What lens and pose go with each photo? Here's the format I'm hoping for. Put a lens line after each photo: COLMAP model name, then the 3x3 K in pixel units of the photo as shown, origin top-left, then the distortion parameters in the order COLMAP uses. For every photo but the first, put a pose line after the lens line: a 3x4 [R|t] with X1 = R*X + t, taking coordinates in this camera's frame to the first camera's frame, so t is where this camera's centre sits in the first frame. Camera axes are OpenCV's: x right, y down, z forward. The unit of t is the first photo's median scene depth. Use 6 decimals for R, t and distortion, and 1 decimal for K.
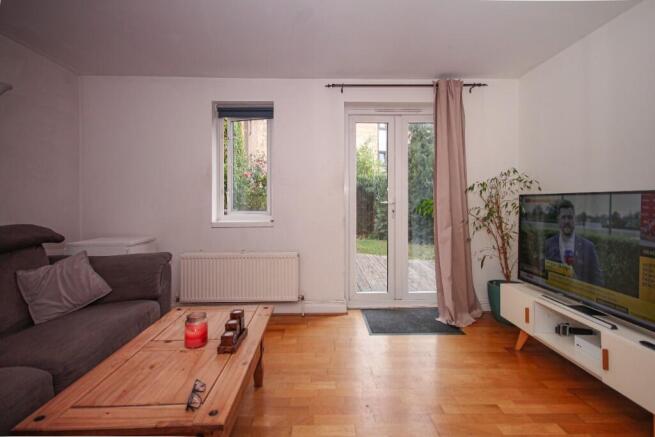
lens RADIAL K [[304.1, 0, 326.6], [0, 304.1, 200.7], [0, 0, 1]] dist [0.013002, -0.000579]
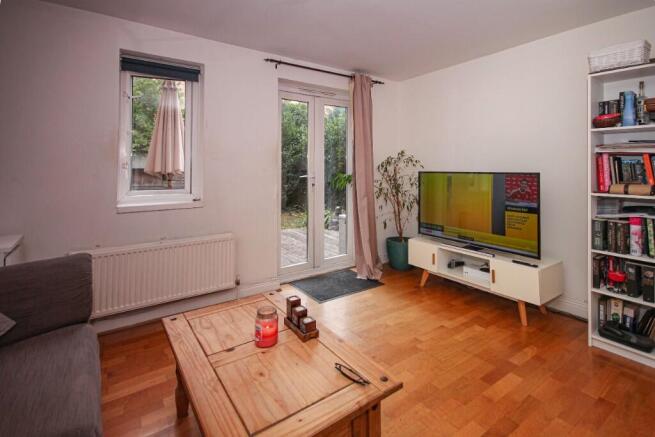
lens RADIAL K [[319.5, 0, 328.5], [0, 319.5, 159.7], [0, 0, 1]] dist [0.009697, 0.000081]
pose [[0.827638, 0.015719, 0.561042, -0.447984], [-0.002601, 0.999704, -0.024171, -0.033050], [-0.561256, 0.018546, 0.827435, 0.043206]]
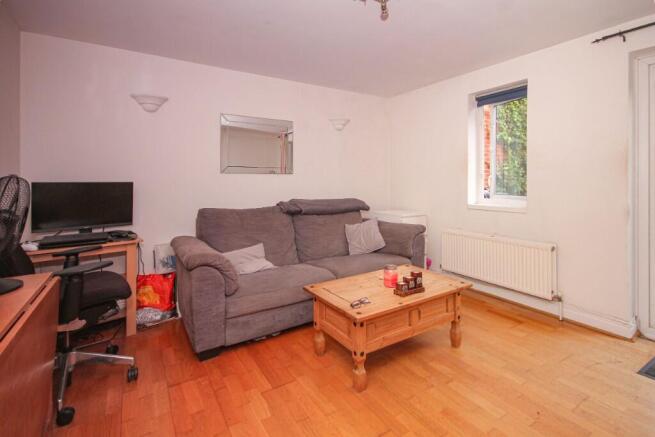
lens RADIAL K [[311.3, 0, 328.3], [0, 311.3, 181.7], [0, 0, 1]] dist [-0.000105, 0.000131]
pose [[0.516884, 0.002409, -0.856052, 0.373655], [0.002059, 0.999990, 0.004057, -0.019307], [0.856053, -0.003859, 0.516874, -0.014738]]
